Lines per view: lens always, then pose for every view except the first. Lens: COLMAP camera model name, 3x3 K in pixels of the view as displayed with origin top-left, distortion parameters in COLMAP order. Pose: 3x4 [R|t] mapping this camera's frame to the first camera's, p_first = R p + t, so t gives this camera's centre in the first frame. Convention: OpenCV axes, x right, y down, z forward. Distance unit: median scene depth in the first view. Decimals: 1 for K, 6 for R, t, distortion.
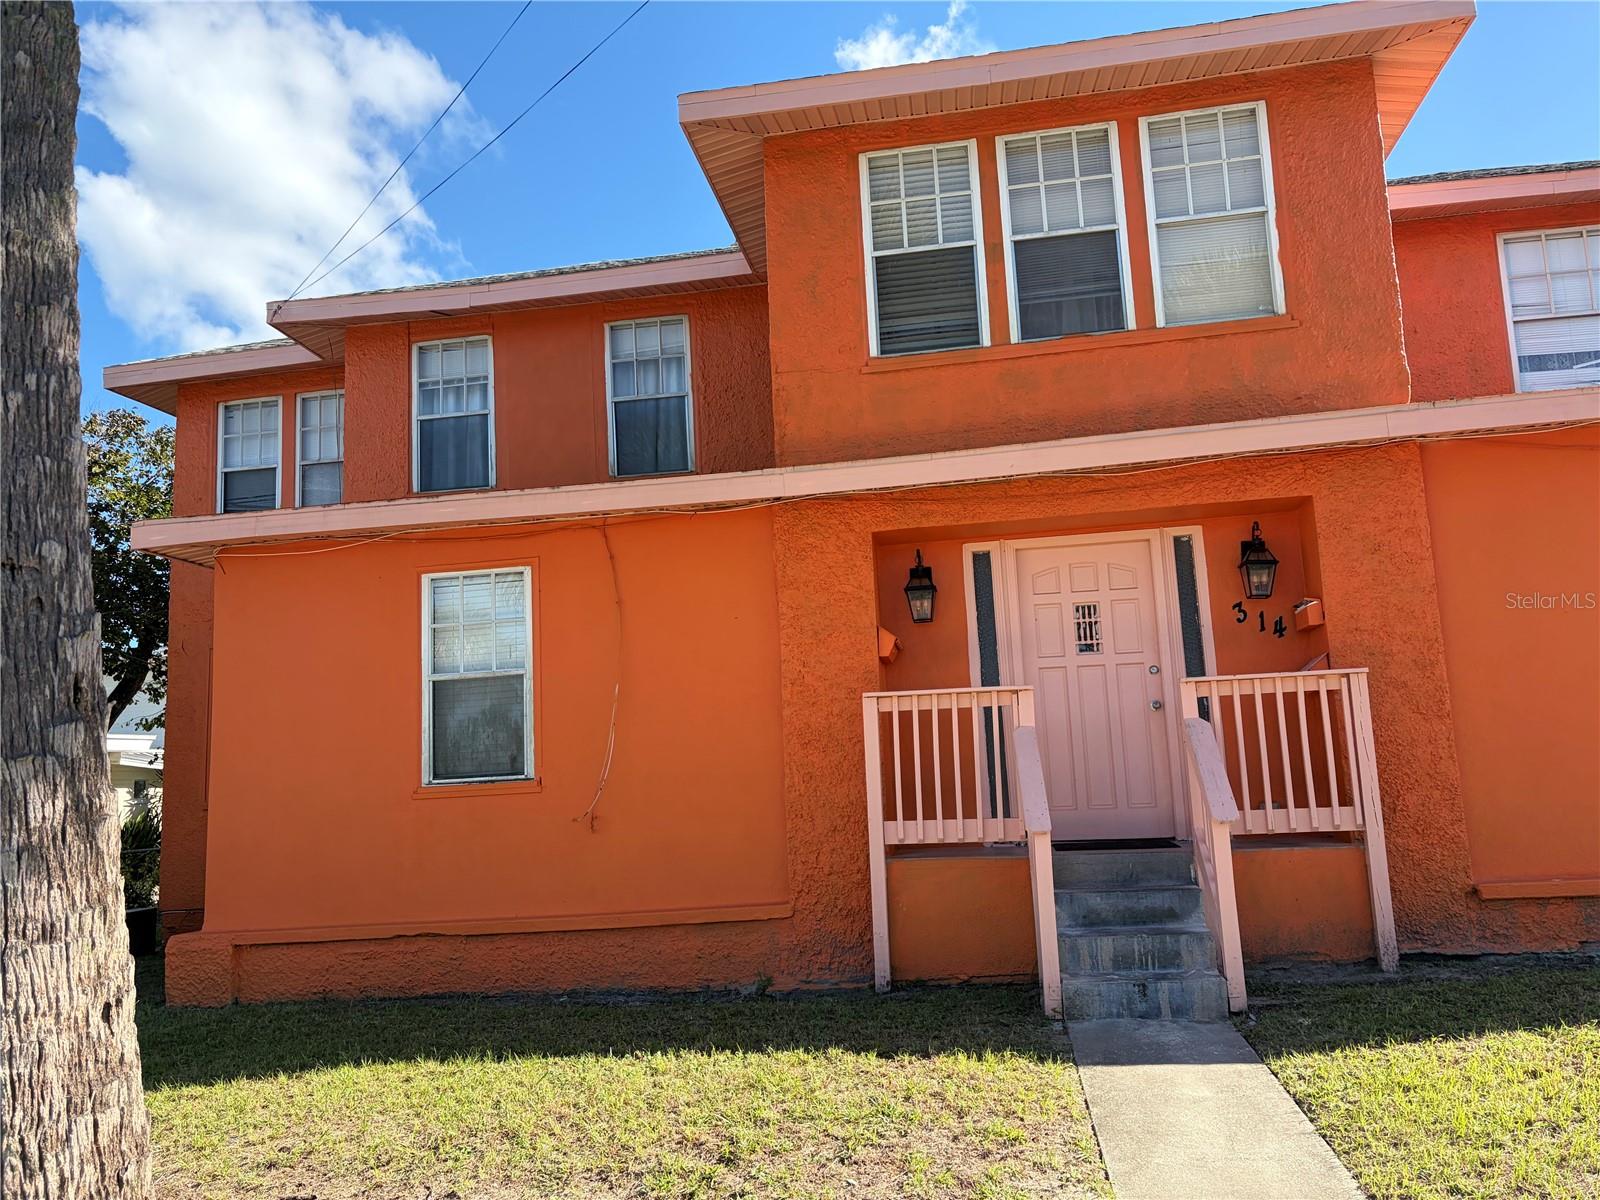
lens RADIAL K [[1247.0, 0, 797.7], [0, 1247.0, 593.0], [0, 0, 1]] dist [0.066429, -0.058437]
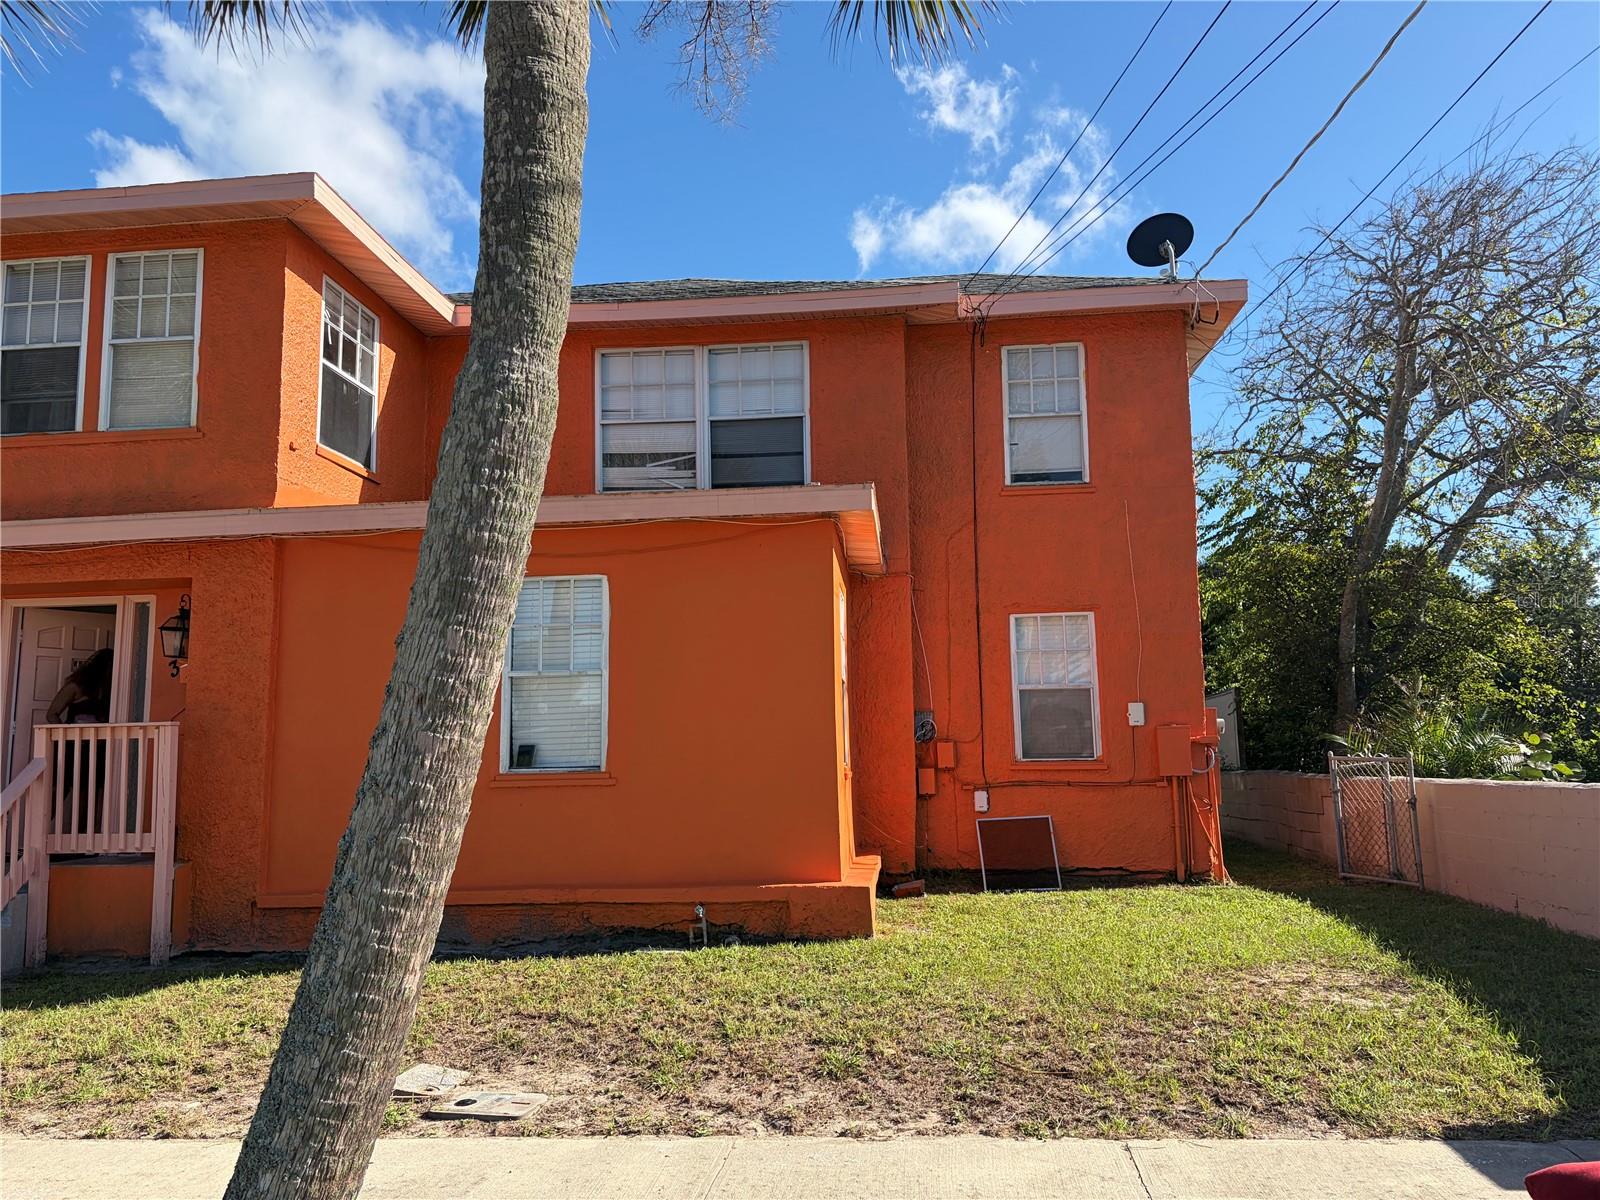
lens RADIAL K [[1247.0, 0, 792.7], [0, 1247.0, 603.7], [0, 0, 1]] dist [0.066429, -0.058437]
pose [[0.998797, 0.037615, 0.031474, 0.939672], [-0.037866, 0.999255, 0.007406, -0.081834], [-0.031172, -0.008589, 0.999477, -0.240561]]
